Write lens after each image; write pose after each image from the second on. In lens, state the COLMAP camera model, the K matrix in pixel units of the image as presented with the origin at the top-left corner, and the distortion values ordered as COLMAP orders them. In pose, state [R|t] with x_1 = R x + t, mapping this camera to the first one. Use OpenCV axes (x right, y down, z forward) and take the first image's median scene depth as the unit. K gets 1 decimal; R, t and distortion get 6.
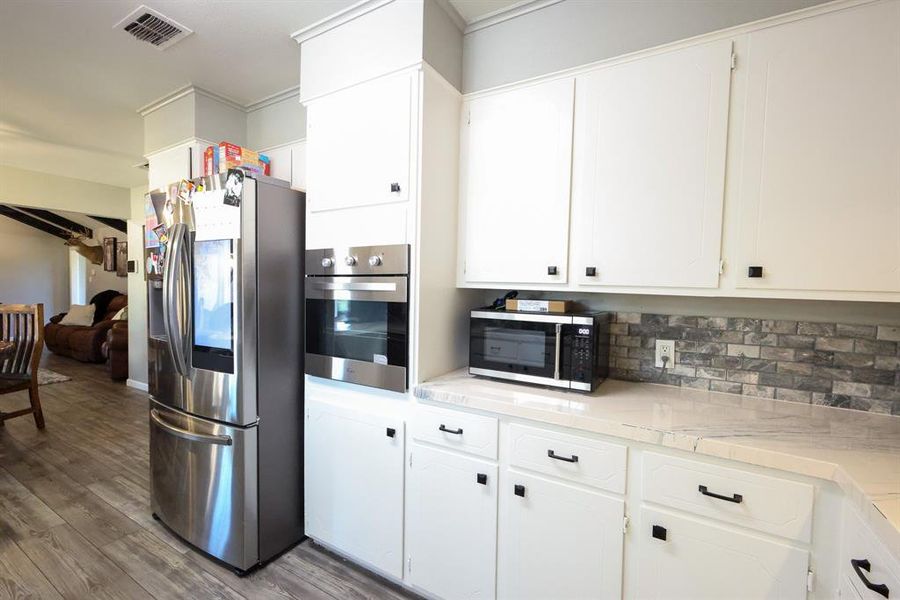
lens RADIAL K [[389.5, 0, 449.8], [0, 389.5, 302.1], [0, 0, 1]] dist [0.002054, -0.000115]
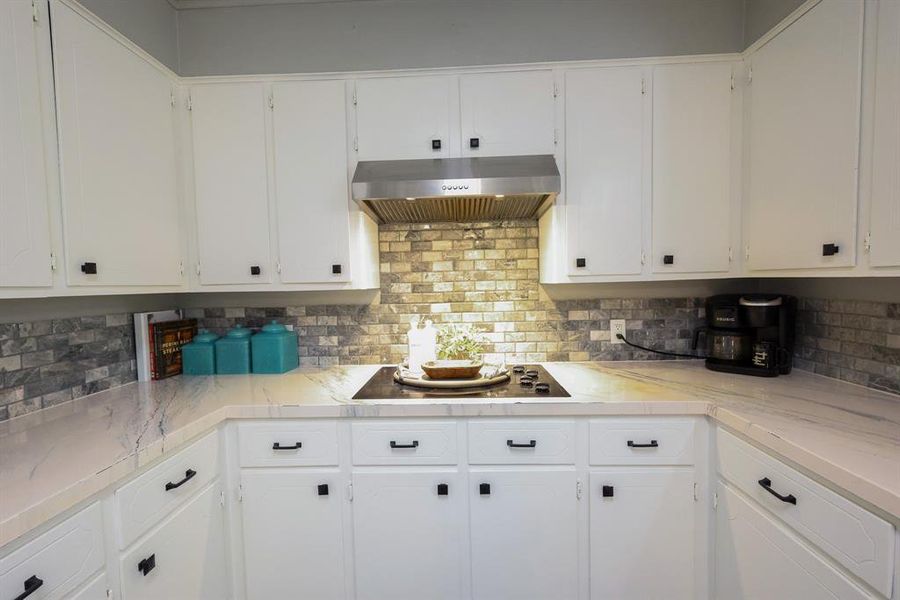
lens RADIAL K [[389.5, 0, 450.3], [0, 389.5, 296.4], [0, 0, 1]] dist [0.002054, -0.000115]
pose [[-0.483016, -0.045453, 0.874431, -0.407225], [0.047335, 0.995836, 0.077910, -0.036158], [-0.874331, 0.079023, -0.478853, 0.598529]]
